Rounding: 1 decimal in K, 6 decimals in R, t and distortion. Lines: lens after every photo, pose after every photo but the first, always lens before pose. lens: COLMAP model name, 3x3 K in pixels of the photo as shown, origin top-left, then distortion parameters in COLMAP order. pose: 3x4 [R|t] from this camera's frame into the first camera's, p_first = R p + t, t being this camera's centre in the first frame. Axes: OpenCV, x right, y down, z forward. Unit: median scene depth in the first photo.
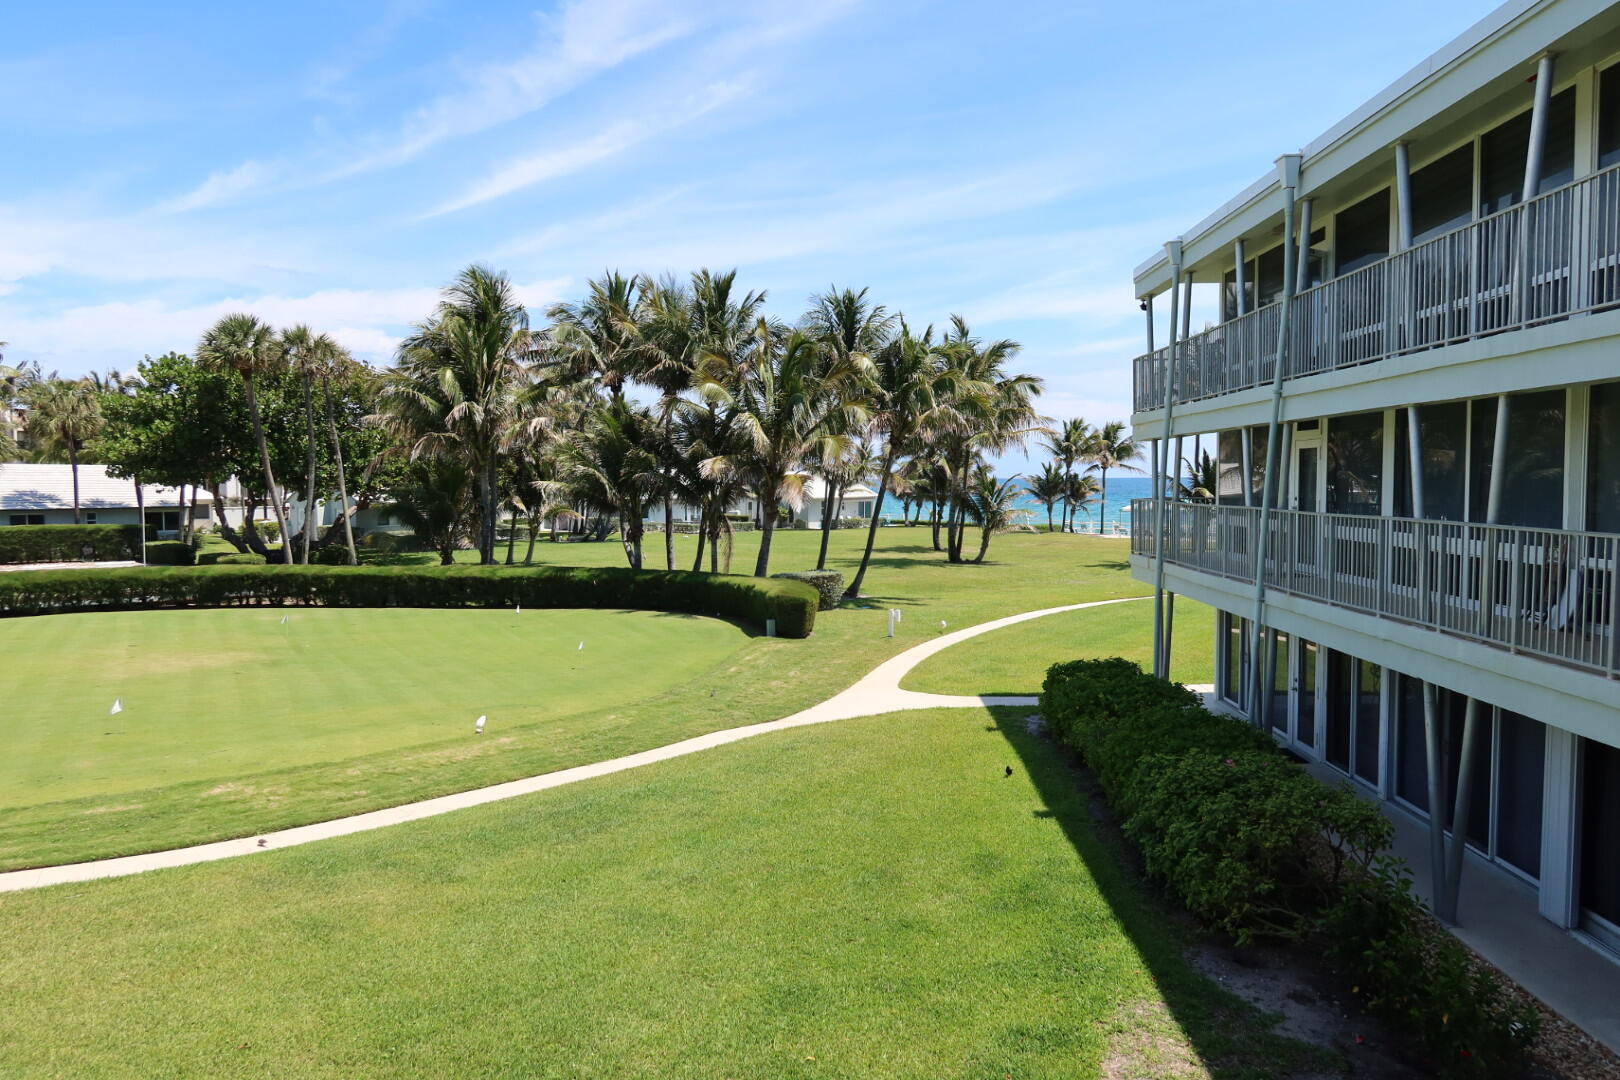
lens RADIAL K [[1133.2, 0, 813.9], [0, 1133.2, 547.4], [0, 0, 1]] dist [-0.010181, -0.001490]
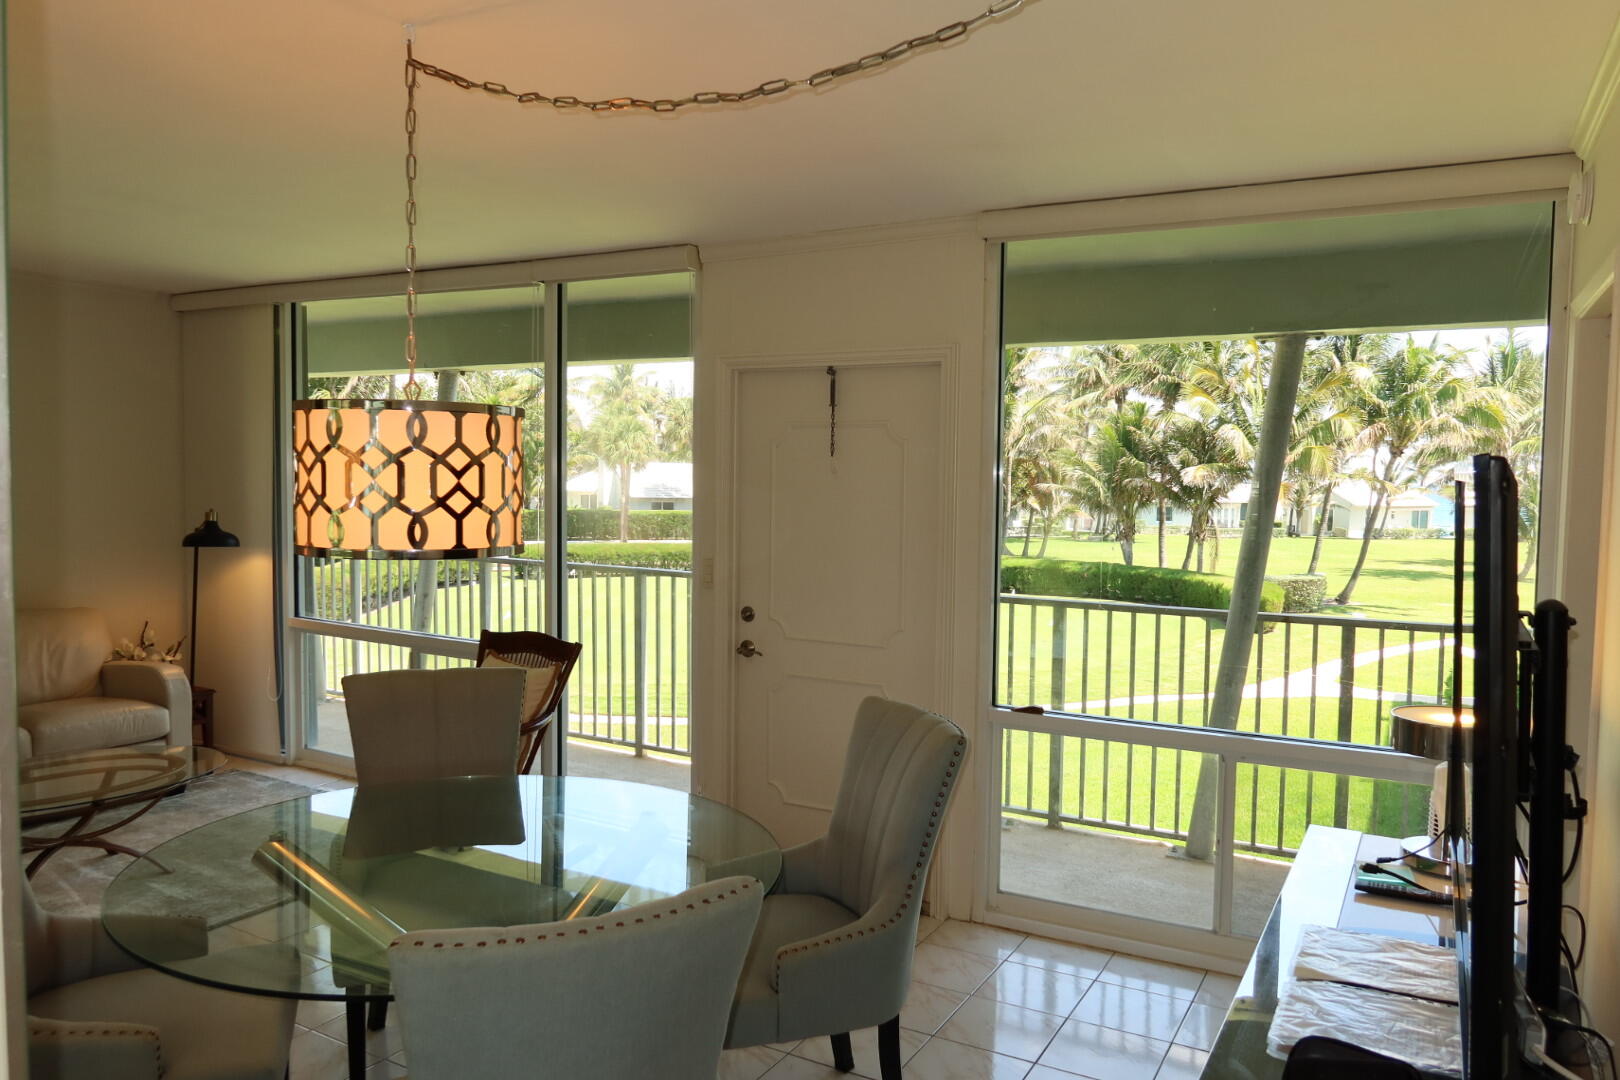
lens RADIAL K [[1133.2, 0, 813.9], [0, 1133.2, 547.4], [0, 0, 1]] dist [-0.010181, -0.001490]
pose [[0.891039, 0.042438, -0.451938, 0.068543], [-0.042587, 0.999044, 0.009848, 0.003669], [0.451924, 0.010472, 0.891995, -0.116261]]
